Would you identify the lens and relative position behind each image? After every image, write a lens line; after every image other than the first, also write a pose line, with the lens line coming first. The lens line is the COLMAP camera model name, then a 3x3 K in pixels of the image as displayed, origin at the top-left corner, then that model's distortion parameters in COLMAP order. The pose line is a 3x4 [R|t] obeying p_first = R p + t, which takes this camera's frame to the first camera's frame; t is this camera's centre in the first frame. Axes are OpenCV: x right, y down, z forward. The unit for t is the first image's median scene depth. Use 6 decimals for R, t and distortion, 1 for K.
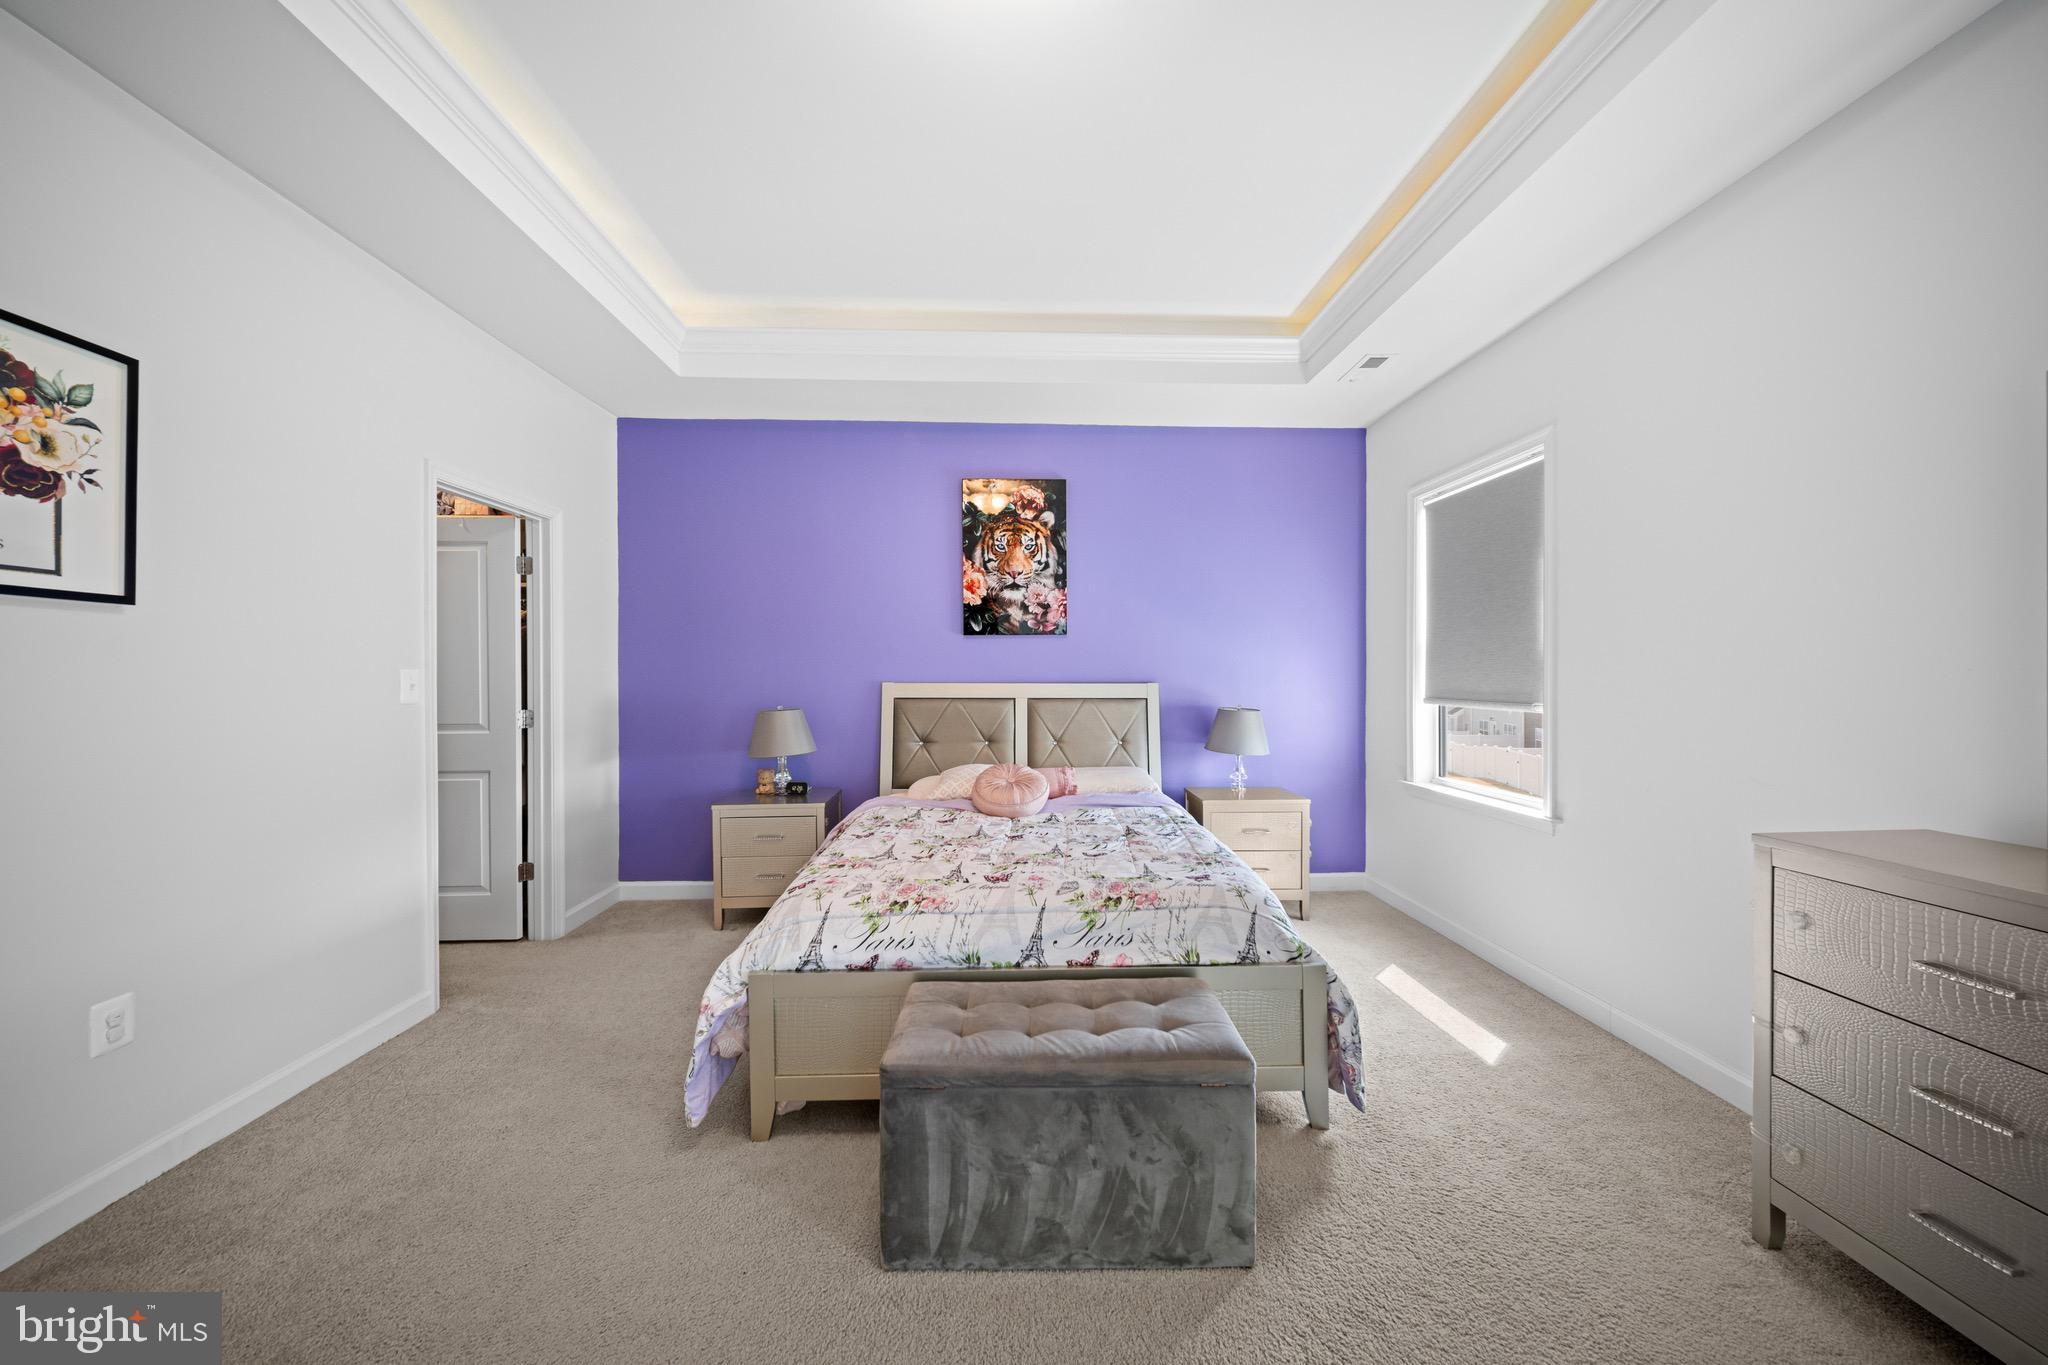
lens RADIAL K [[729.9, 0, 1019.8], [0, 729.9, 680.8], [0, 0, 1]] dist [-0.008036, -0.000432]
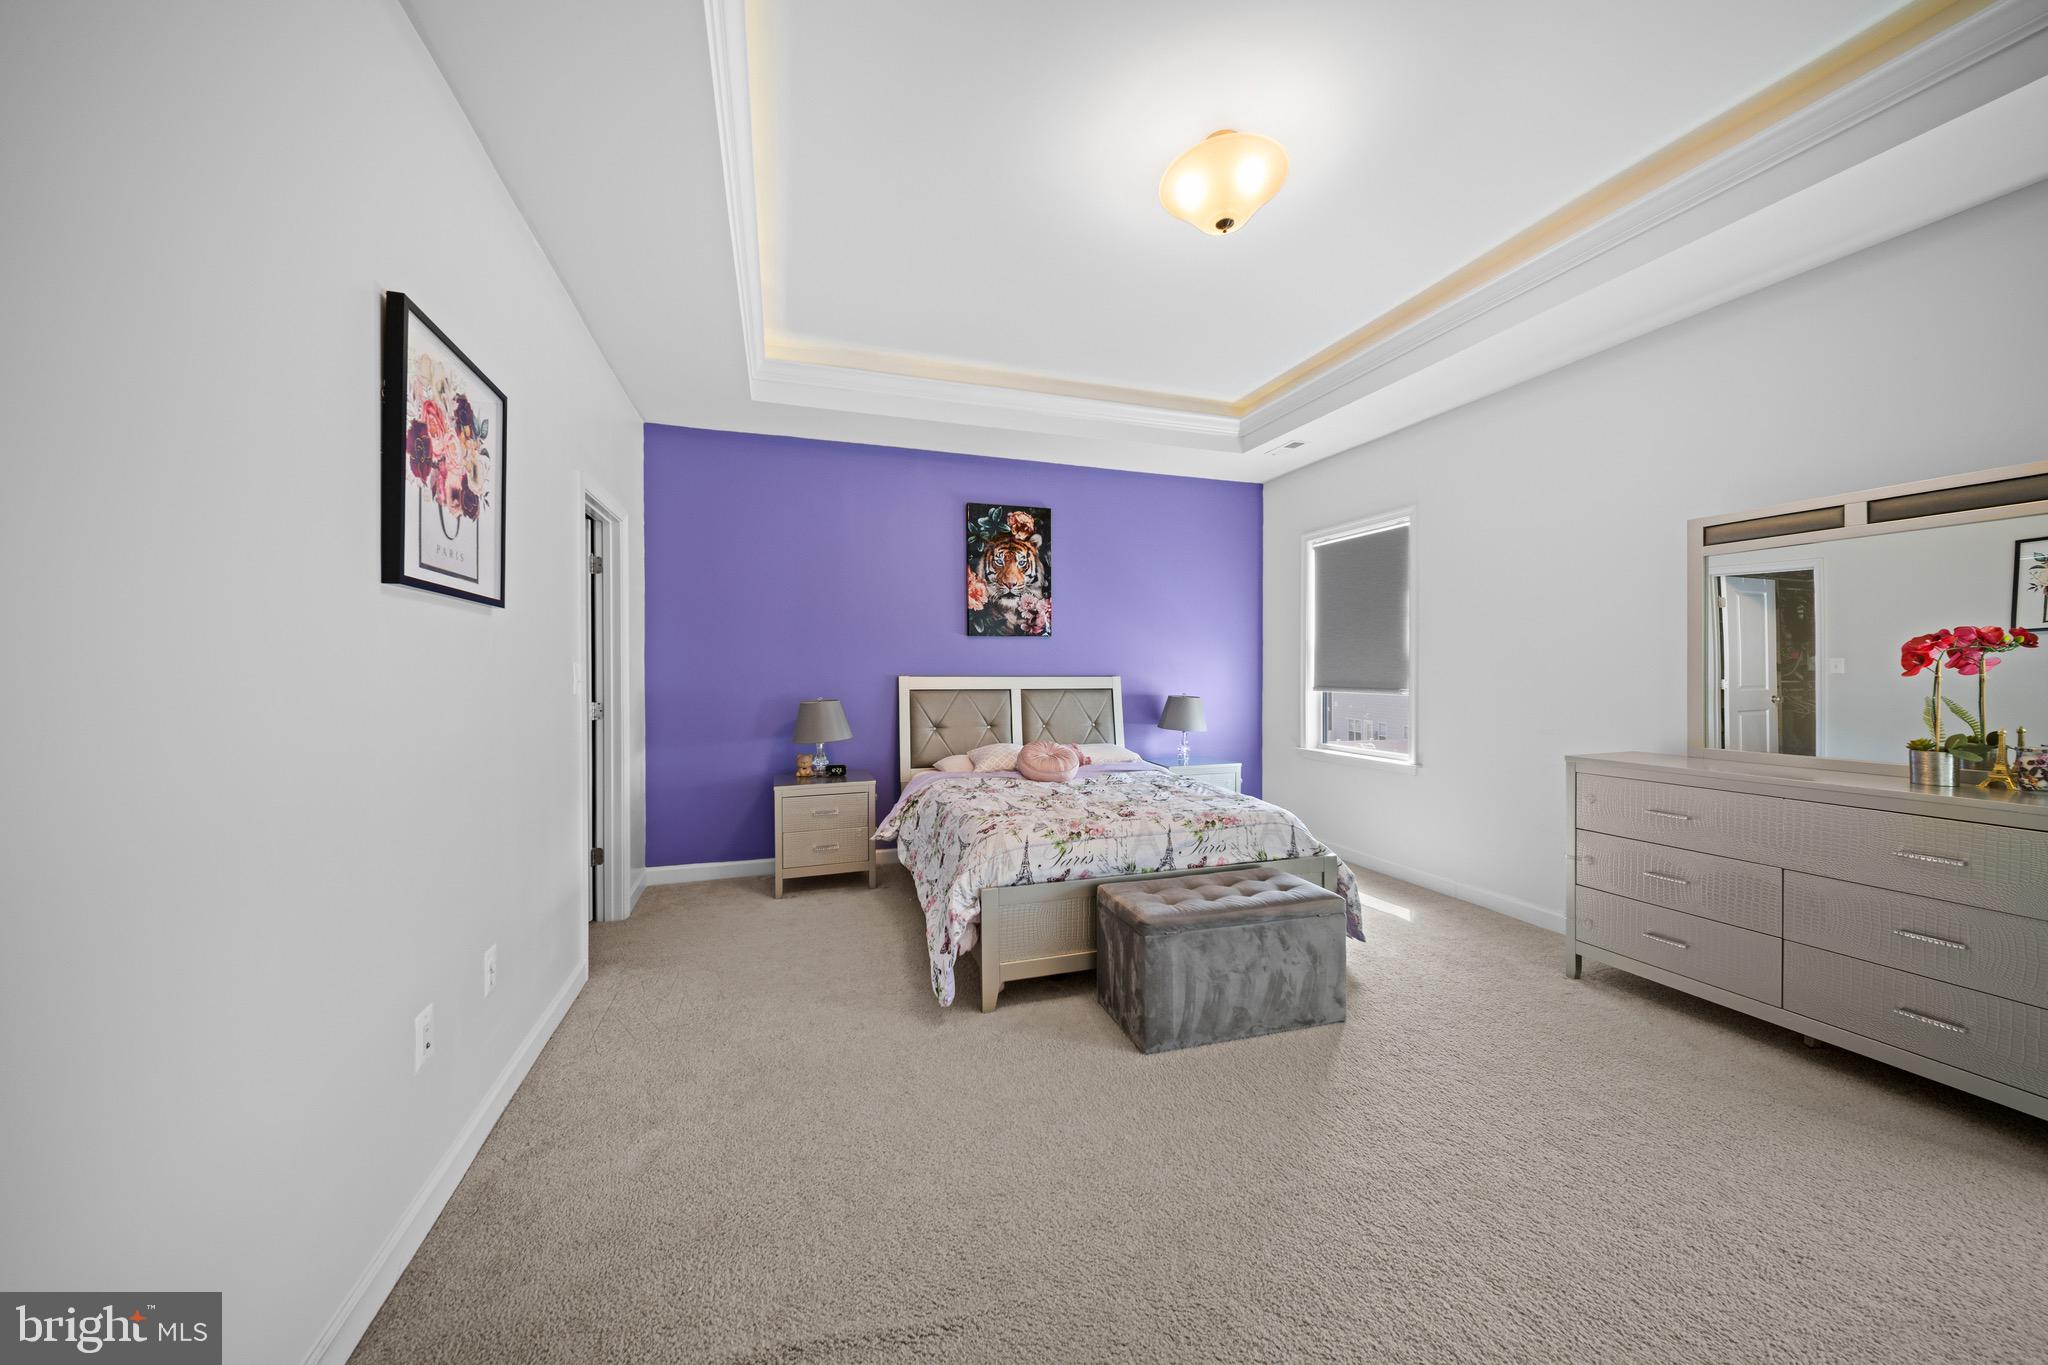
lens RADIAL K [[729.9, 0, 1026.6], [0, 729.9, 672.8], [0, 0, 1]] dist [-0.008036, -0.000432]
pose [[0.960392, 0.000375, 0.278652, -0.440981], [0.001119, 0.999986, -0.005204, 0.004336], [-0.278650, 0.005310, 0.960378, -0.214715]]
